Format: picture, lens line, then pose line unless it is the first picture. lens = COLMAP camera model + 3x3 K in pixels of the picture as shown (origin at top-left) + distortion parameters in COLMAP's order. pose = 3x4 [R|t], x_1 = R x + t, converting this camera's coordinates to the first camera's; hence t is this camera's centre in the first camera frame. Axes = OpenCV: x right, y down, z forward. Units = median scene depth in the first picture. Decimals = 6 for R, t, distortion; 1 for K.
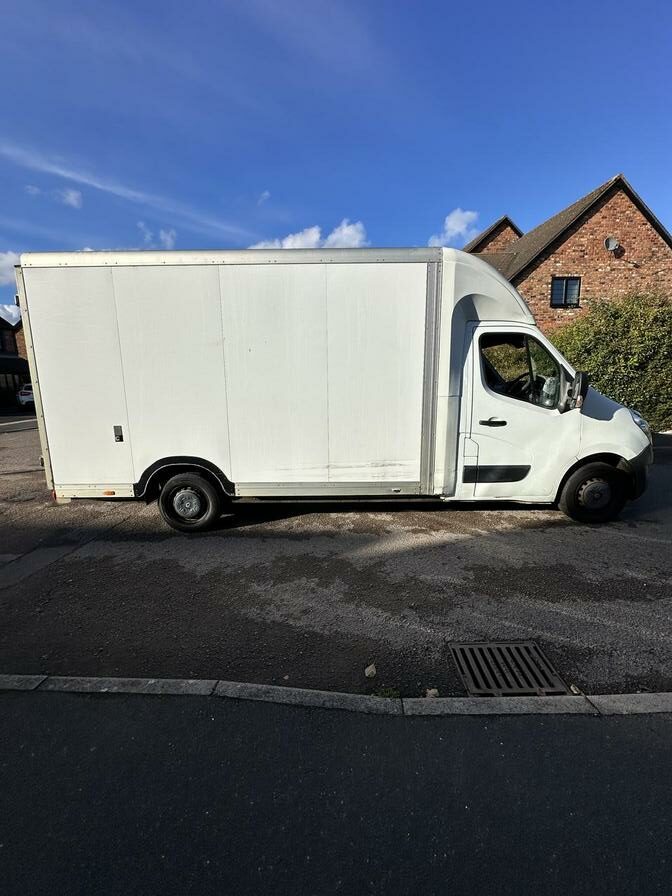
lens RADIAL K [[354.6, 0, 339.6], [0, 354.6, 447.8], [0, 0, 1]] dist [-0.001475, -0.000121]
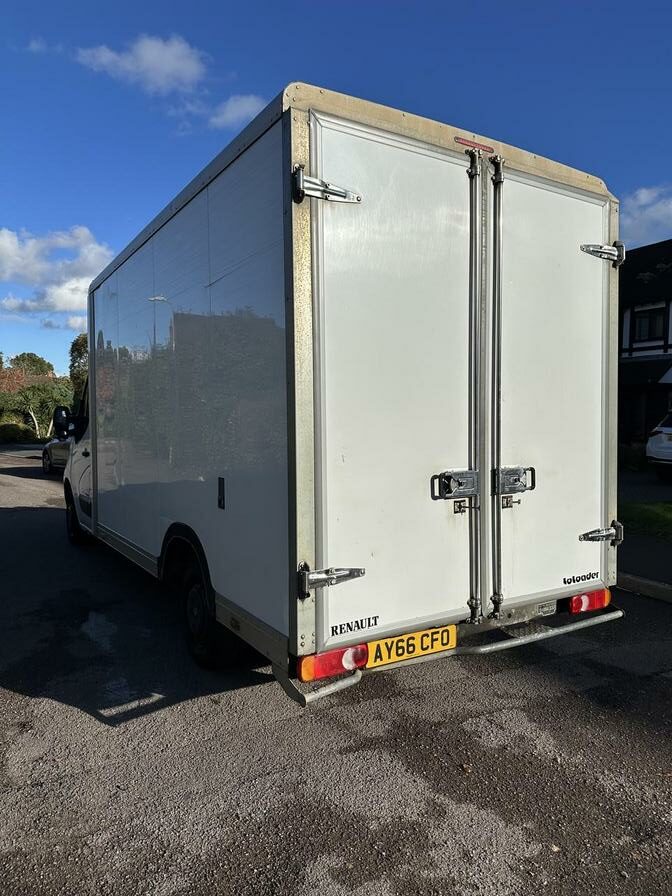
lens RADIAL K [[630.1, 0, 330.9], [0, 630.1, 440.8], [0, 0, 1]] dist [0.045551, -0.050453]
pose [[-0.523596, -0.010059, 0.851908, -1.383455], [0.163715, 0.980107, 0.112195, -0.275076], [-0.836089, 0.198215, -0.511533, 1.772011]]
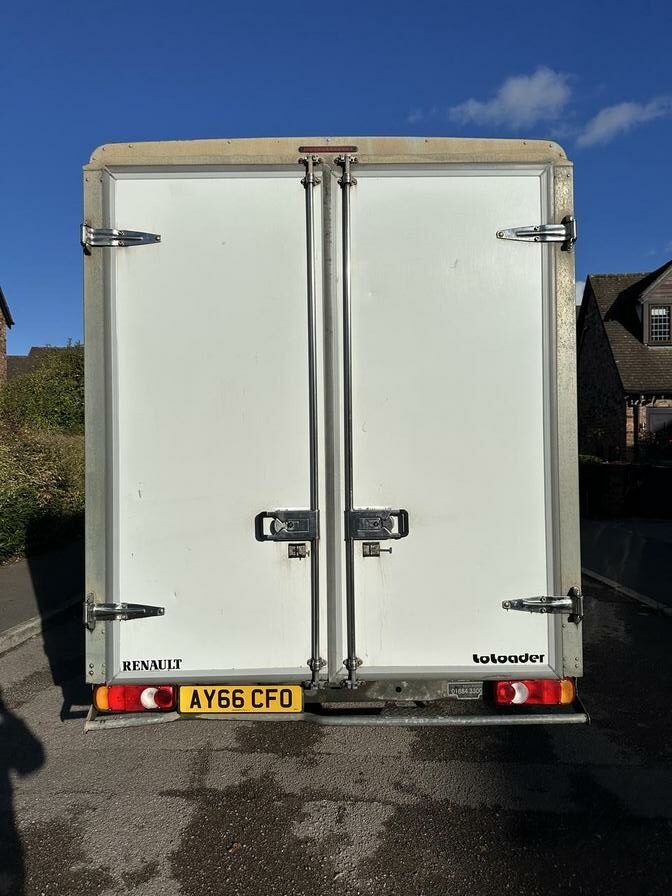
lens RADIAL K [[630.8, 0, 336.0], [0, 630.8, 448.0], [0, 0, 1]] dist [0.043661, -0.053535]
pose [[0.002138, 0.026033, 0.999659, -1.500197], [0.192205, 0.981011, -0.025958, -0.164913], [-0.981352, 0.192195, -0.002907, 1.184597]]
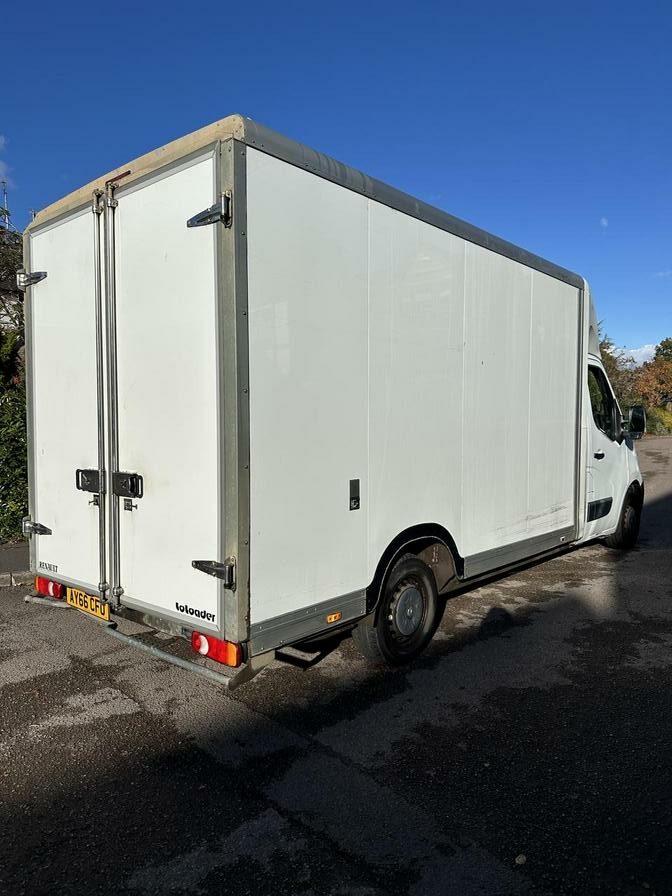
lens RADIAL K [[615.7, 0, 331.6], [0, 615.7, 452.7], [0, 0, 1]] dist [0.095925, -0.134757]
pose [[0.663820, -0.022073, 0.747566, -1.249532], [0.128851, 0.987993, -0.085245, -0.025654], [-0.736709, 0.152911, 0.658694, 0.382211]]
